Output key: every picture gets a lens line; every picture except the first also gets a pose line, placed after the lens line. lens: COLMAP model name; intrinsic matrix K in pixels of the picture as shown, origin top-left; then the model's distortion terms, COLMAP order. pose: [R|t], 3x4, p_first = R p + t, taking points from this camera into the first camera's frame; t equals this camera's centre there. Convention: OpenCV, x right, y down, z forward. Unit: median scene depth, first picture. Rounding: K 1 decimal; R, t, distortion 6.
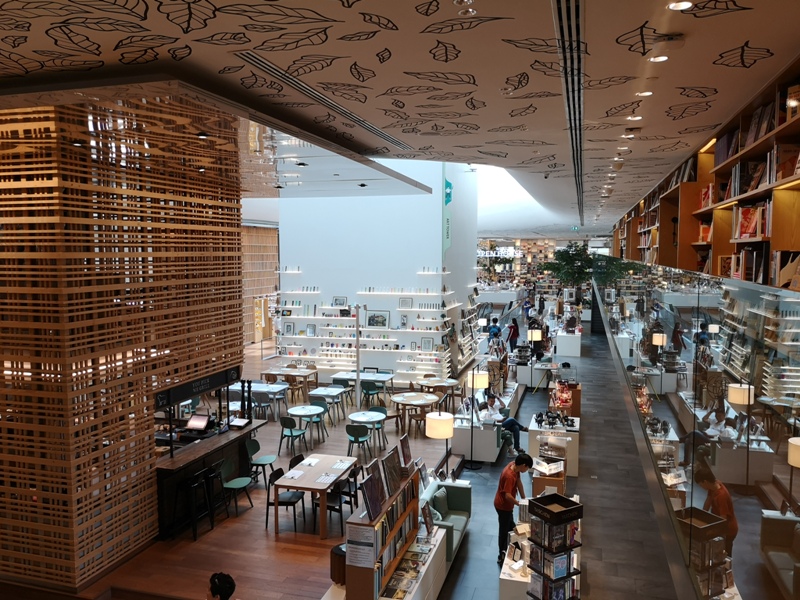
lens RADIAL K [[618.4, 0, 399.3], [0, 618.4, 299.6], [0, 0, 1]] dist [0.056498, -0.046047]
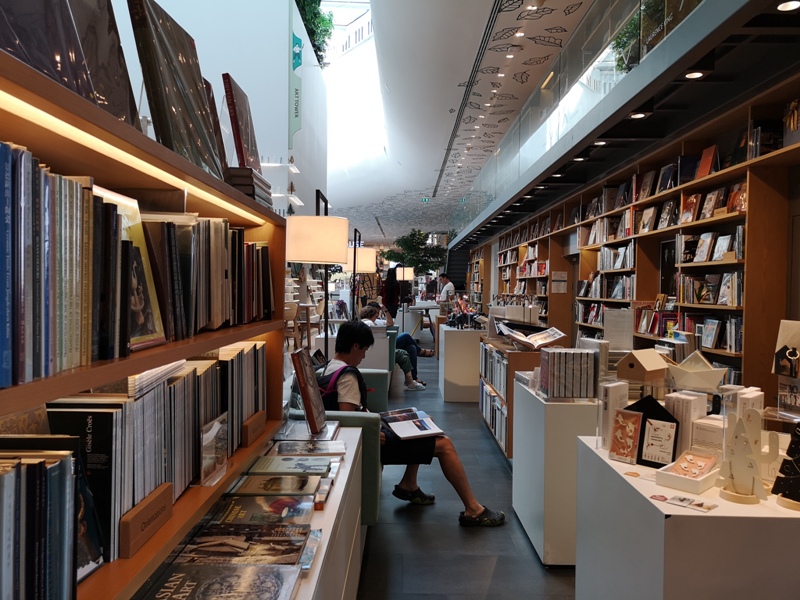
lens RADIAL K [[618.4, 0, 399.8], [0, 618.4, 300.9], [0, 0, 1]] dist [0.056498, -0.046047]
pose [[0.963140, 0.002858, 0.268984, 0.003539], [0.006018, 0.999464, -0.032166, 0.315256], [-0.268932, 0.032599, 0.962607, 0.676109]]
